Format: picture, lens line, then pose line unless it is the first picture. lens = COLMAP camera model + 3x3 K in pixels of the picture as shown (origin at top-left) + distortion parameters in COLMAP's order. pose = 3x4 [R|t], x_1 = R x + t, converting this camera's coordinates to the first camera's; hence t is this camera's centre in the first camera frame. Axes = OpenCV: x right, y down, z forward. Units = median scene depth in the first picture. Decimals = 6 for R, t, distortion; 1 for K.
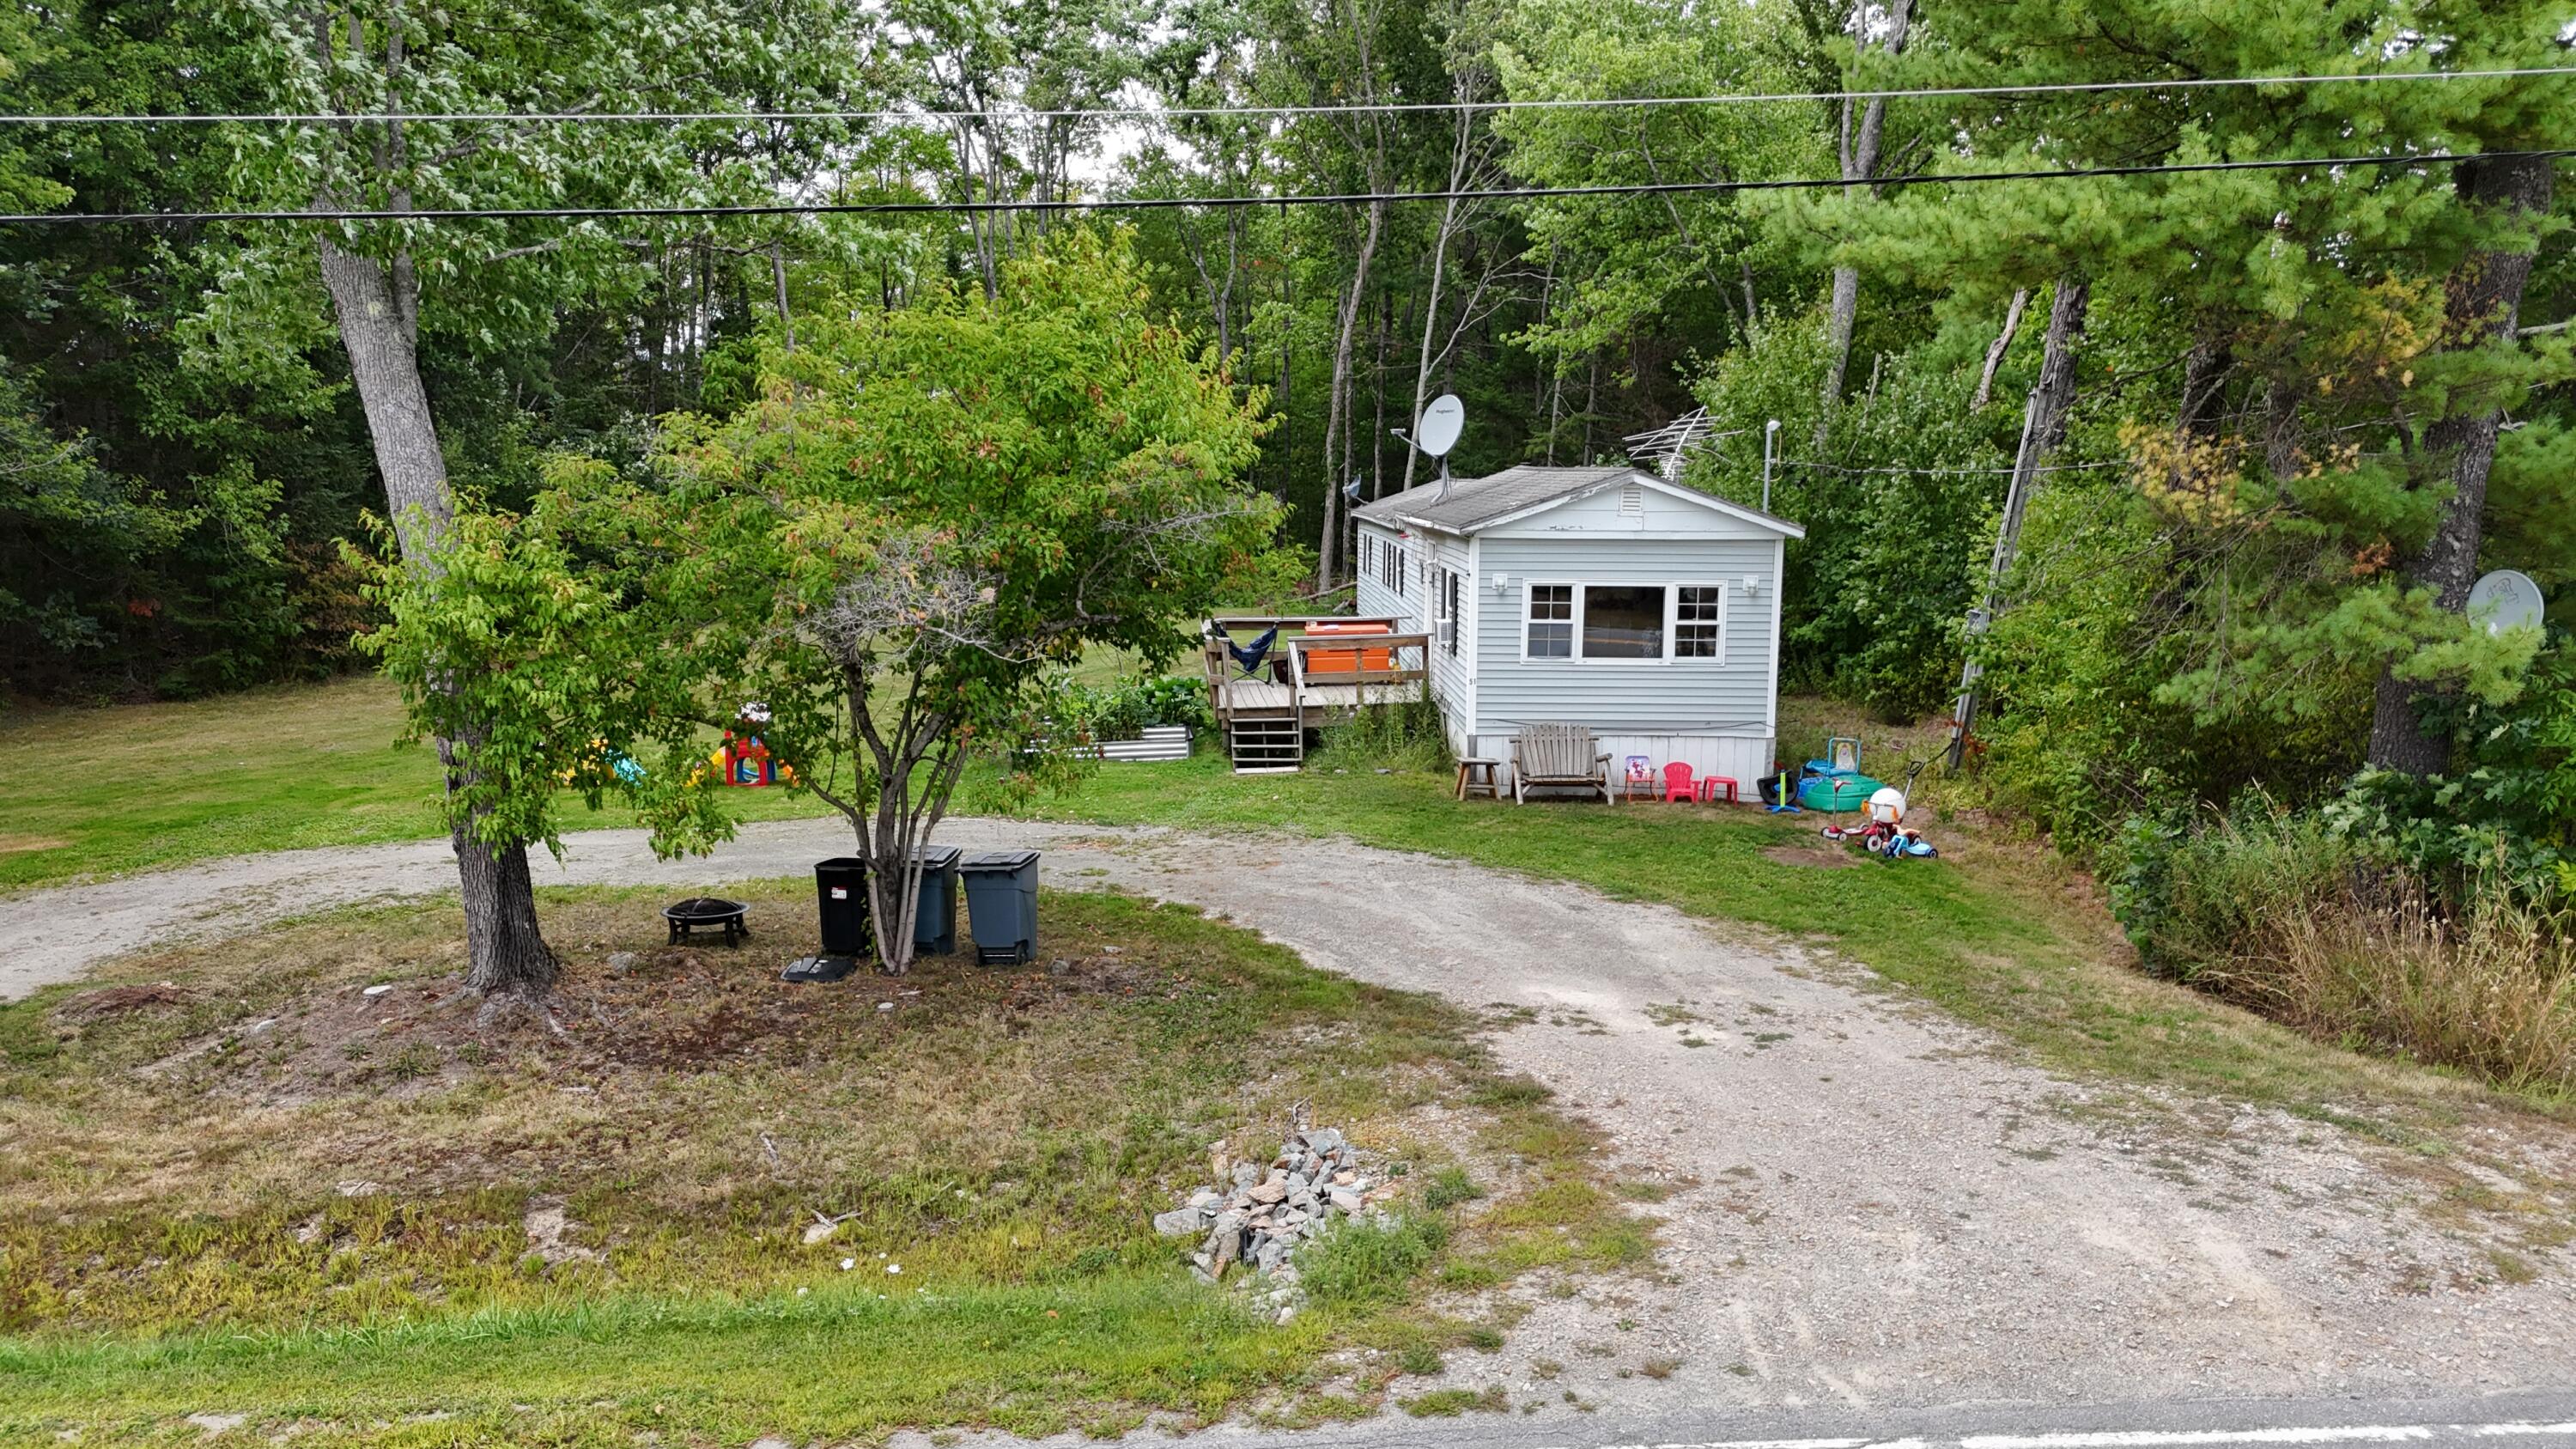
lens RADIAL K [[1882.2, 0, 1284.4], [0, 1882.2, 714.6], [0, 0, 1]] dist [0.070438, -0.064106]
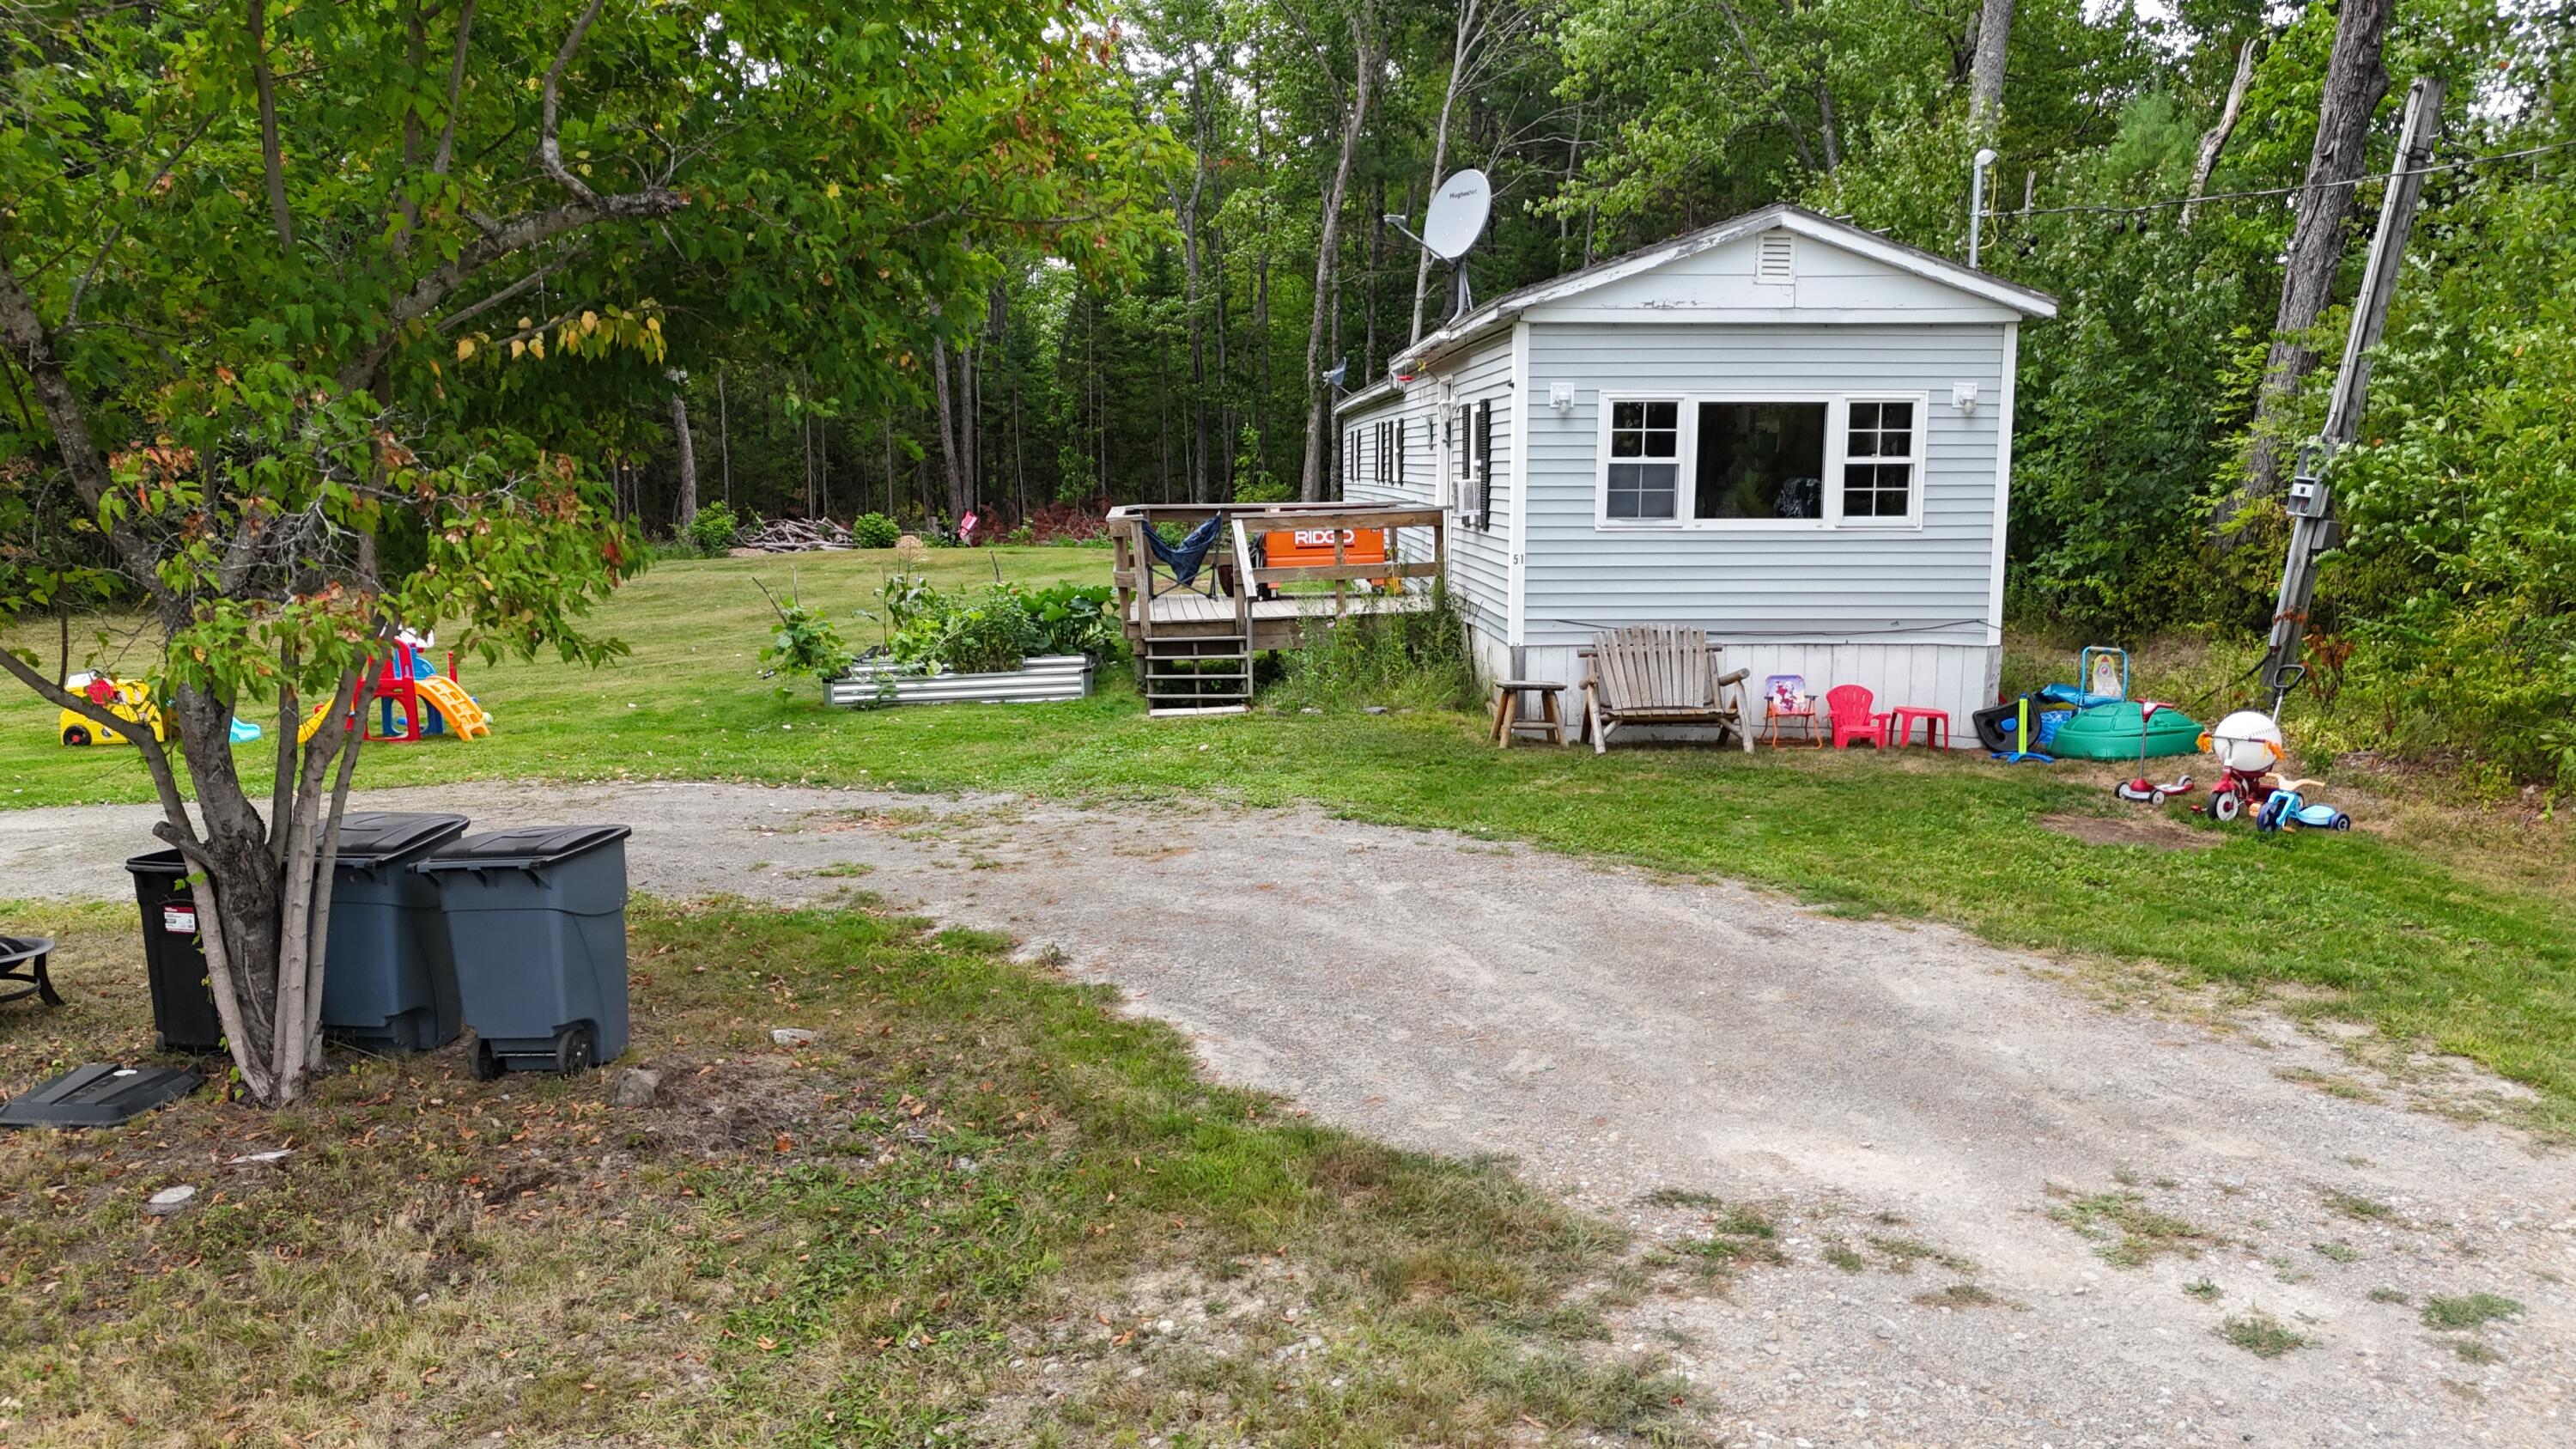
lens RADIAL K [[1888.3, 0, 1288.0], [0, 1888.3, 724.5], [0, 0, 1]] dist [0.025361, -0.003150]
pose [[0.999951, -0.009038, 0.003948, 0.021111], [0.009013, 0.999939, 0.006387, 0.033133], [-0.004005, -0.006351, 0.999972, 0.382529]]
